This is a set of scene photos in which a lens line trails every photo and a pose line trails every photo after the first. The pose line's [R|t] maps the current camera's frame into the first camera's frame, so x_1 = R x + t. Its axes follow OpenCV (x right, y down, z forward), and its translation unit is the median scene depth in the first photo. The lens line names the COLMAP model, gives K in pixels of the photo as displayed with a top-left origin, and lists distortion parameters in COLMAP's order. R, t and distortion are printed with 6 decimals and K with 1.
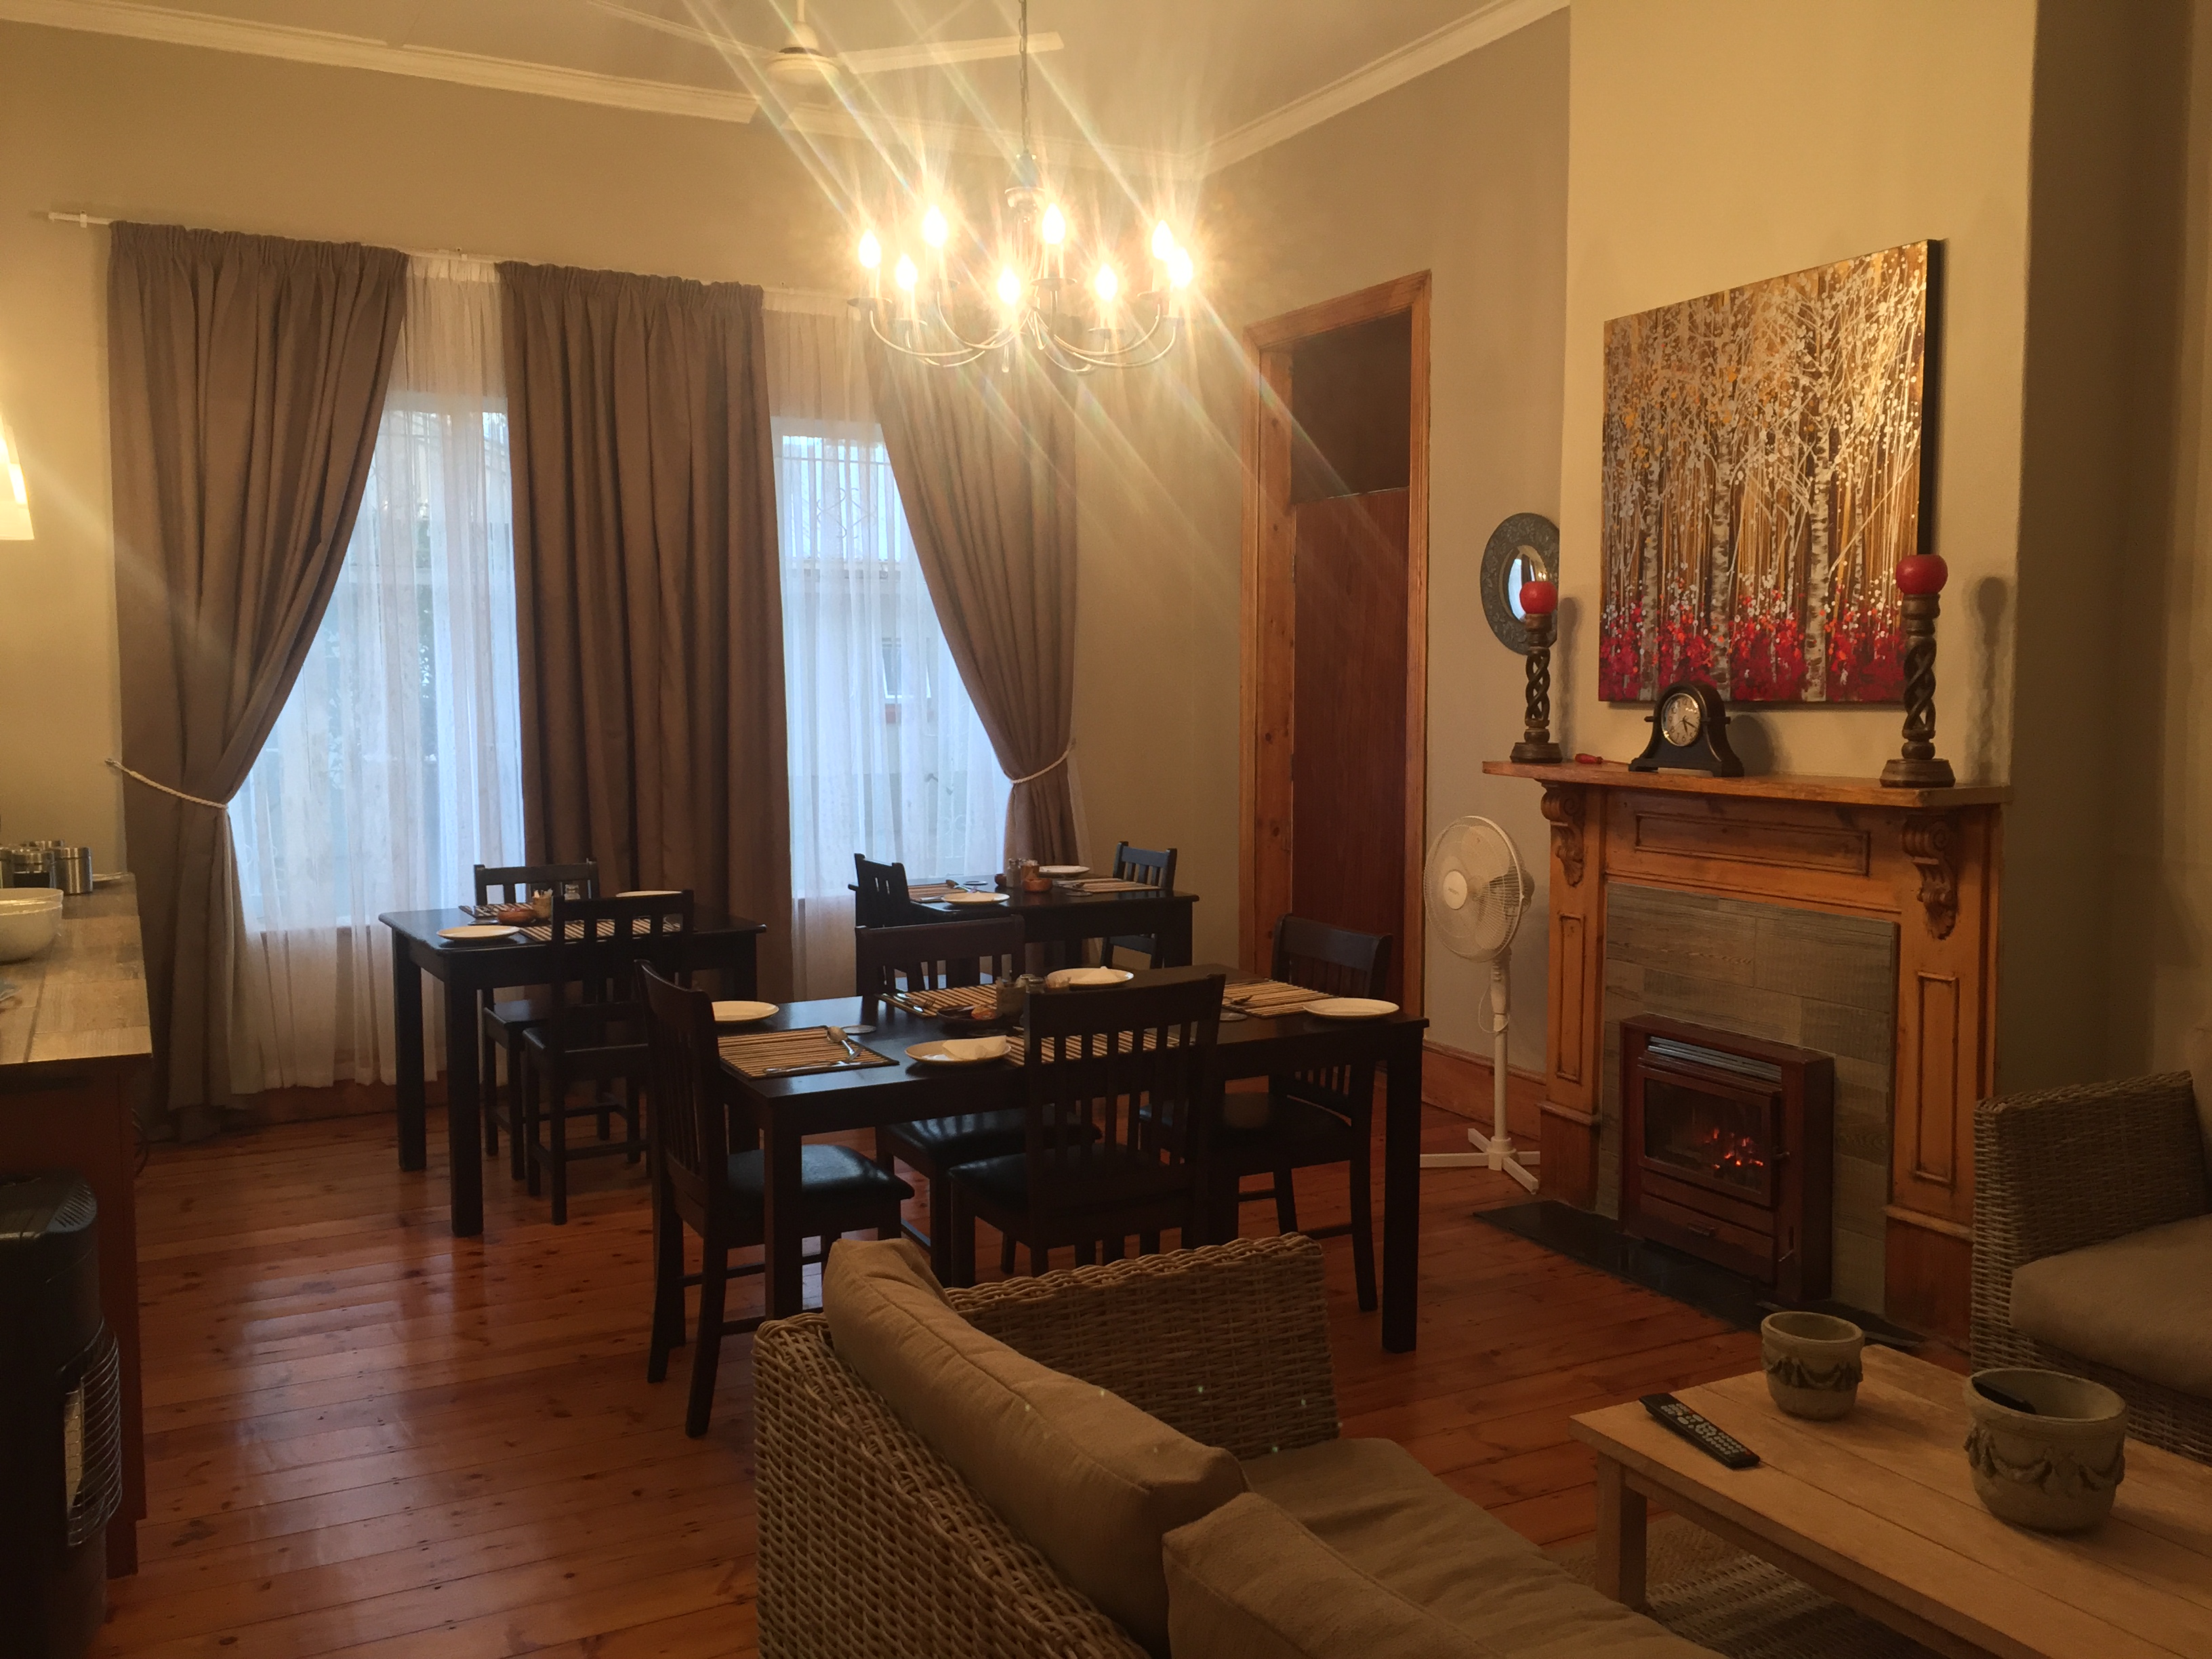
lens RADIAL K [[1867.1, 0, 1106.0], [0, 1867.1, 822.5], [0, 0, 1]] dist [0.100610, -0.128646]
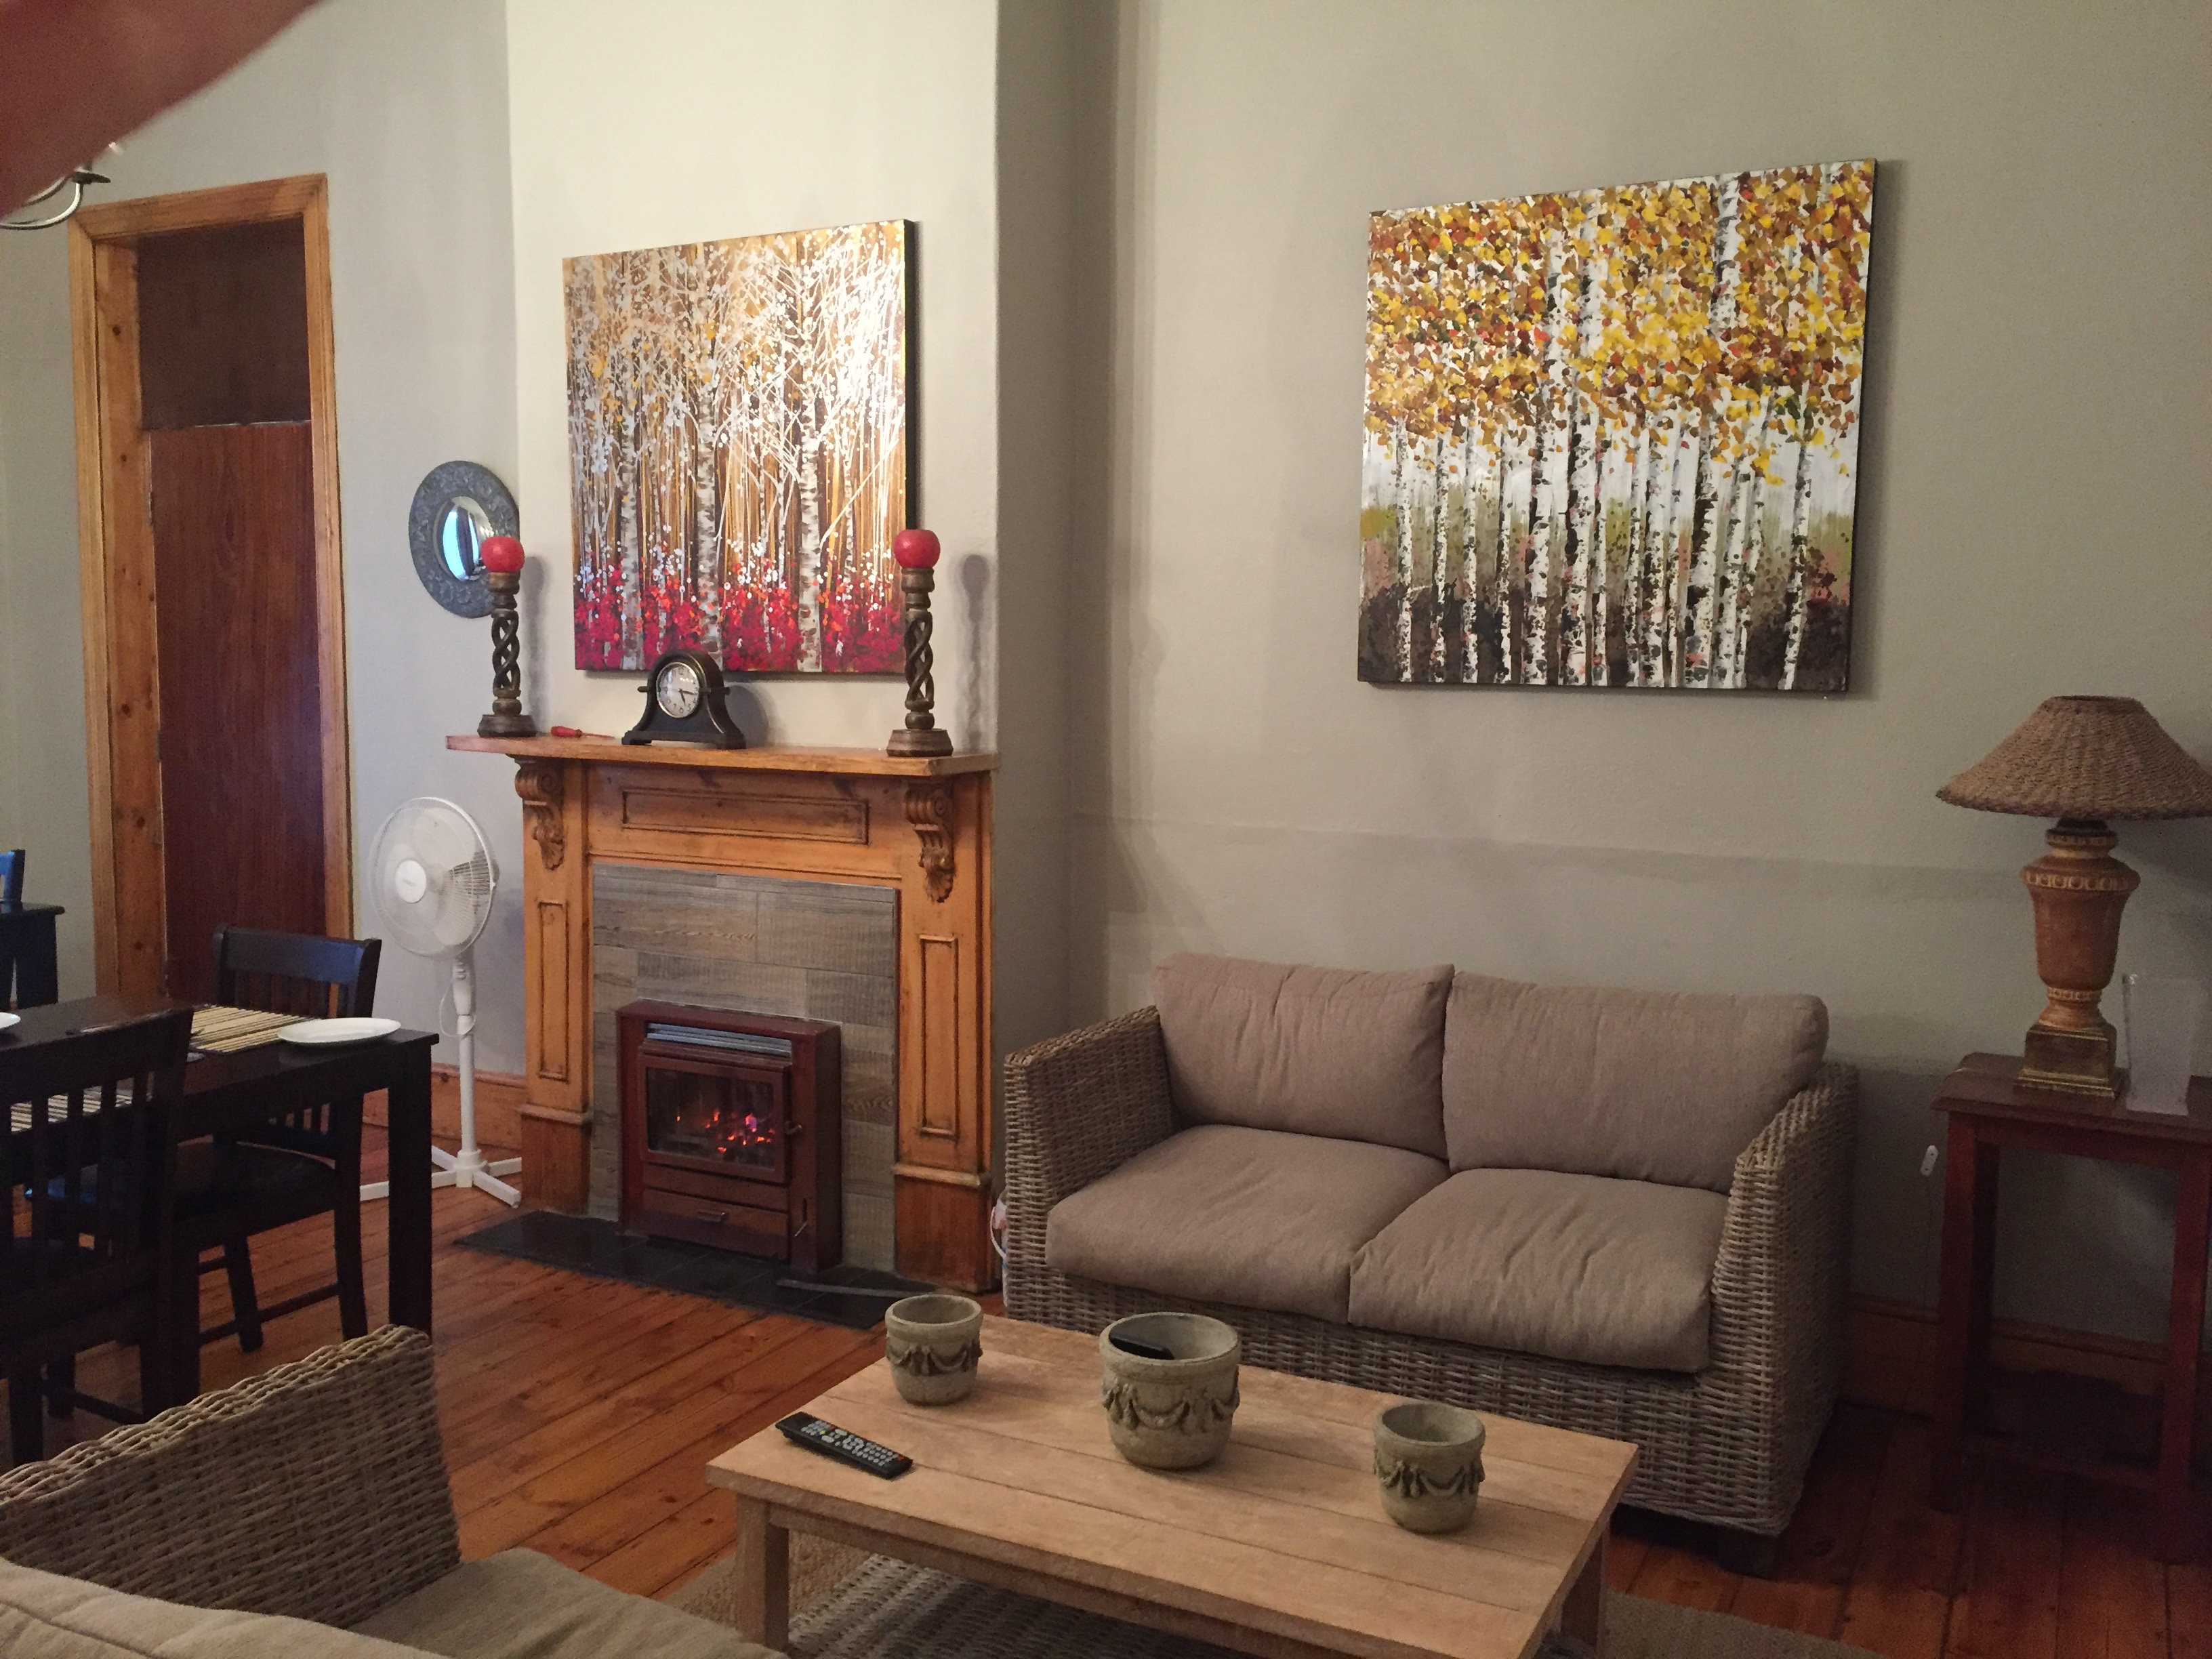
lens RADIAL K [[1874.3, 0, 1100.5], [0, 1874.3, 820.7], [0, 0, 1]] dist [0.092284, -0.121751]
pose [[0.822838, -0.041066, 0.566791, -0.063607], [0.032426, 0.999153, 0.025319, -0.005817], [-0.567351, -0.002454, 0.823473, 0.094665]]
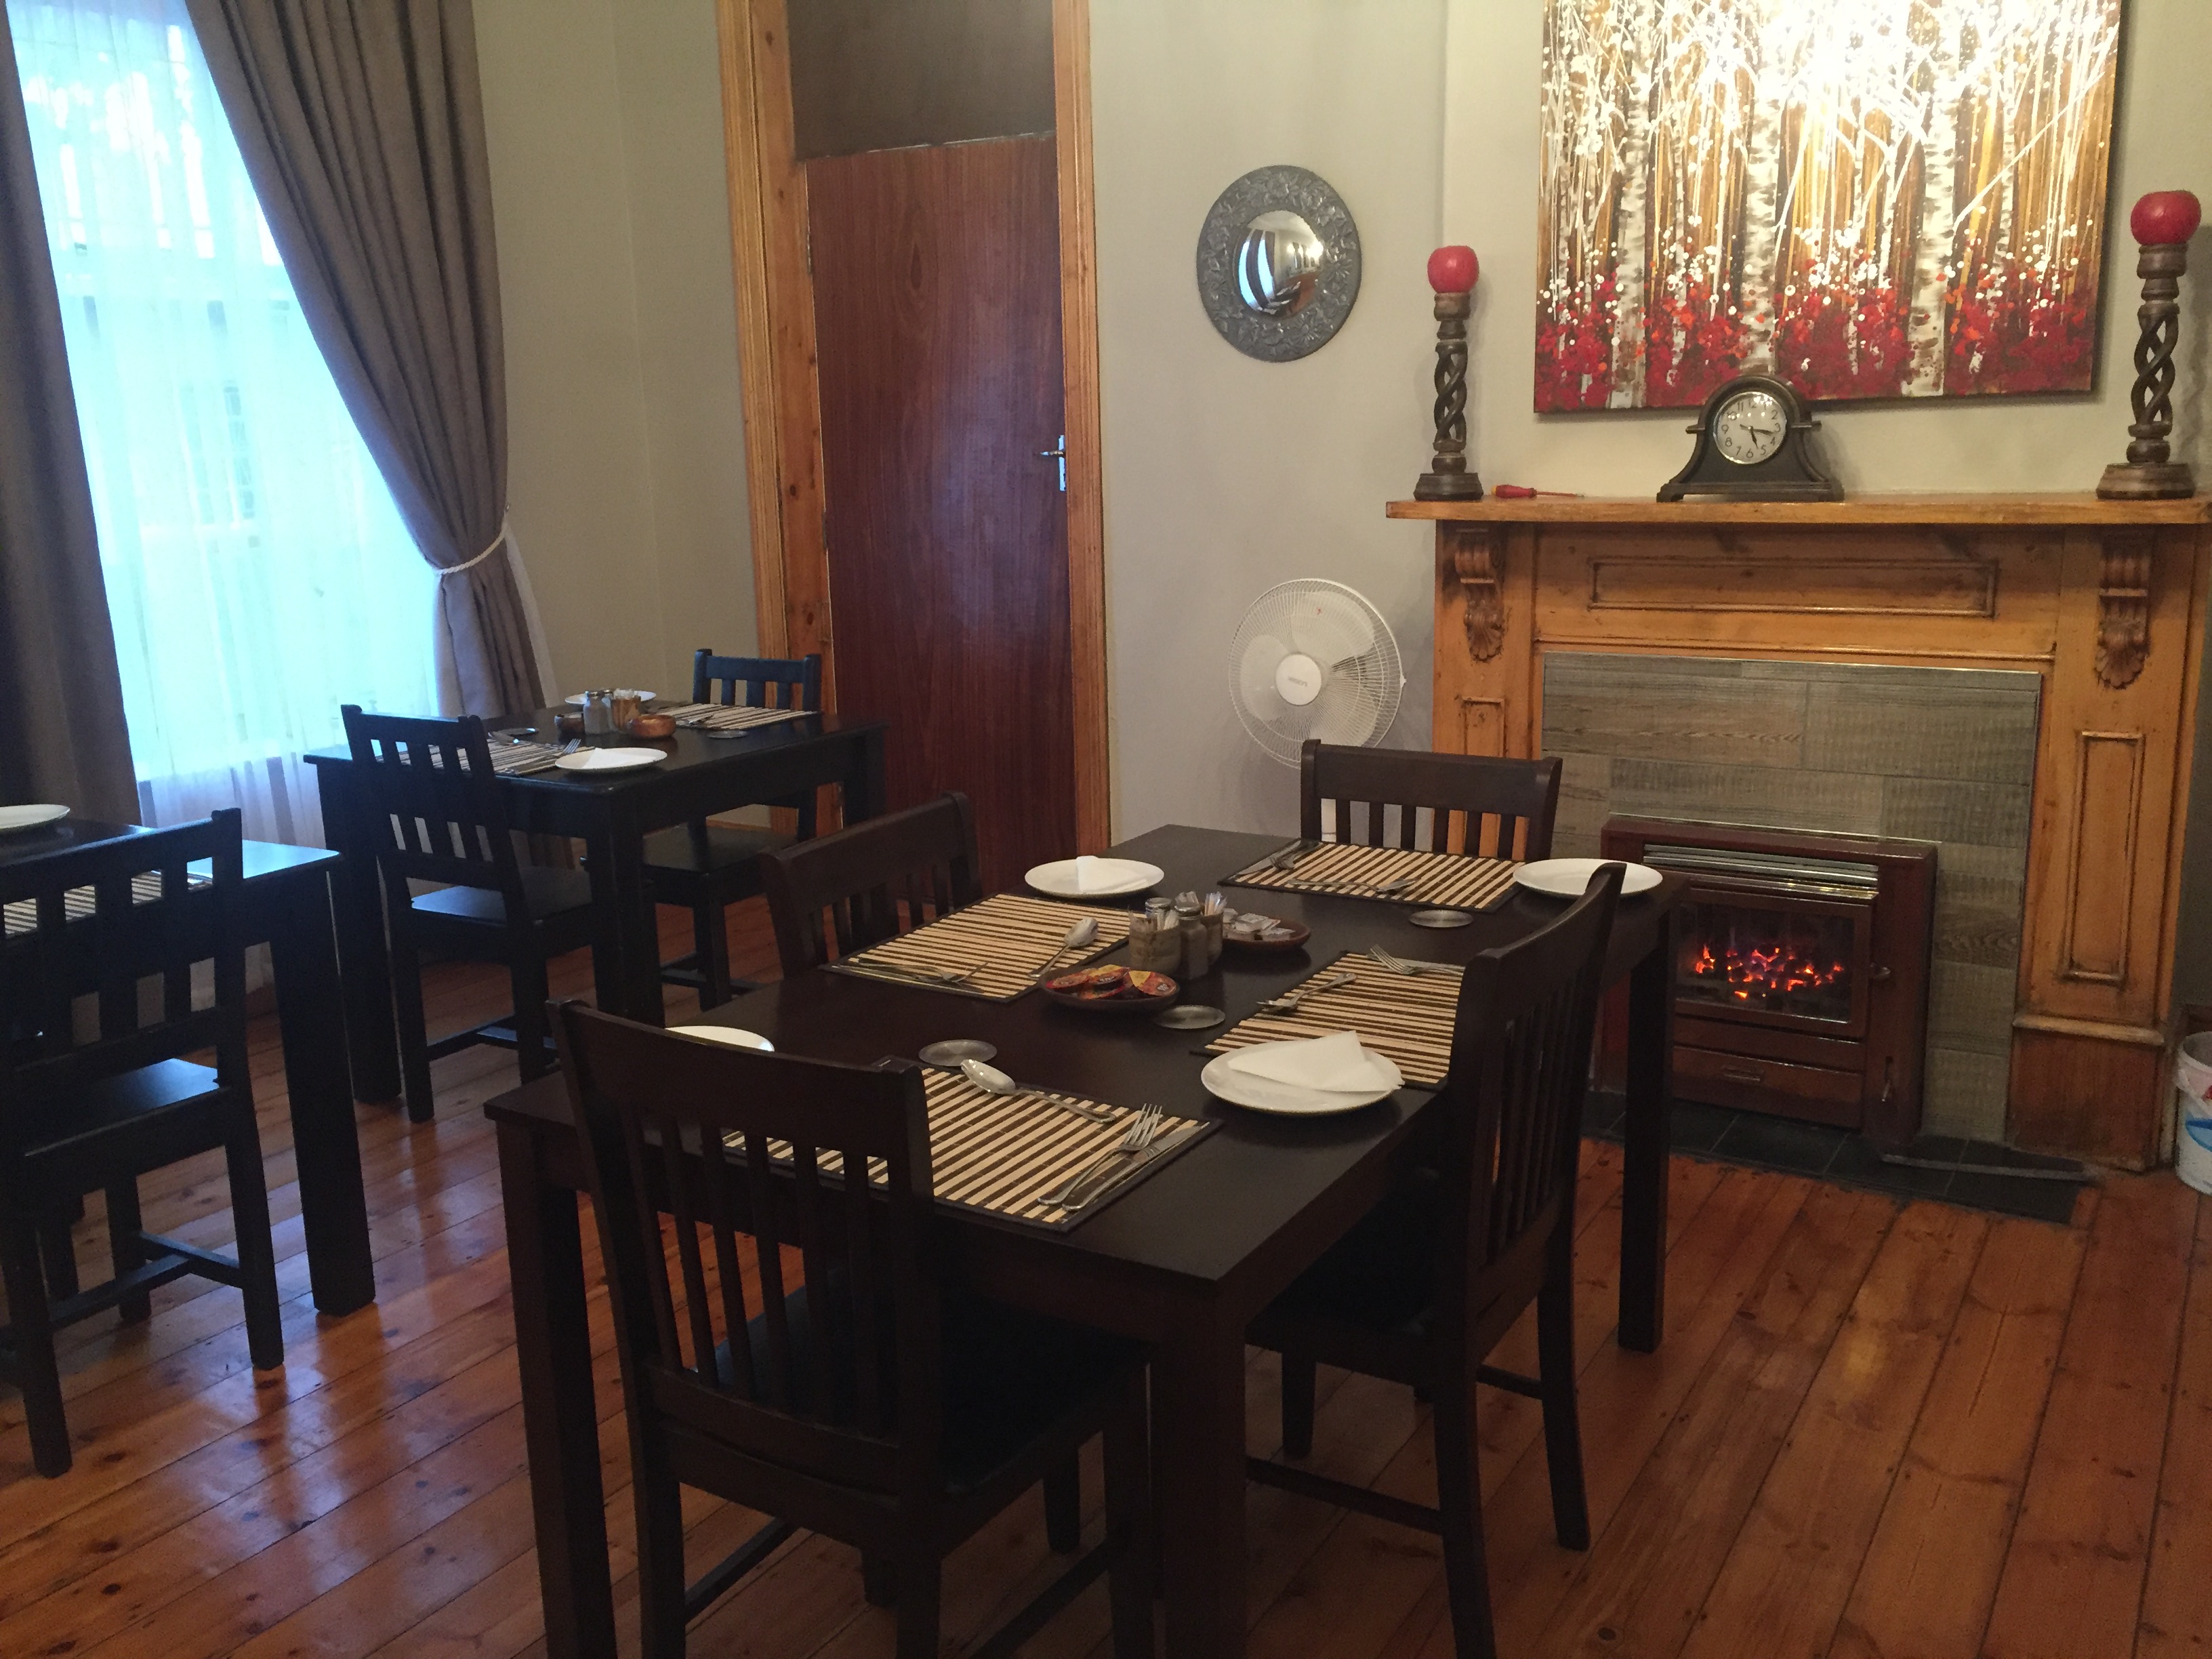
lens RADIAL K [[1874.3, 0, 1100.5], [0, 1874.3, 820.7], [0, 0, 1]] dist [0.092284, -0.121751]
pose [[0.860897, -0.127956, 0.492426, -0.317034], [0.064990, 0.987586, 0.143002, -0.025421], [-0.504611, -0.091107, 0.858526, 0.477197]]
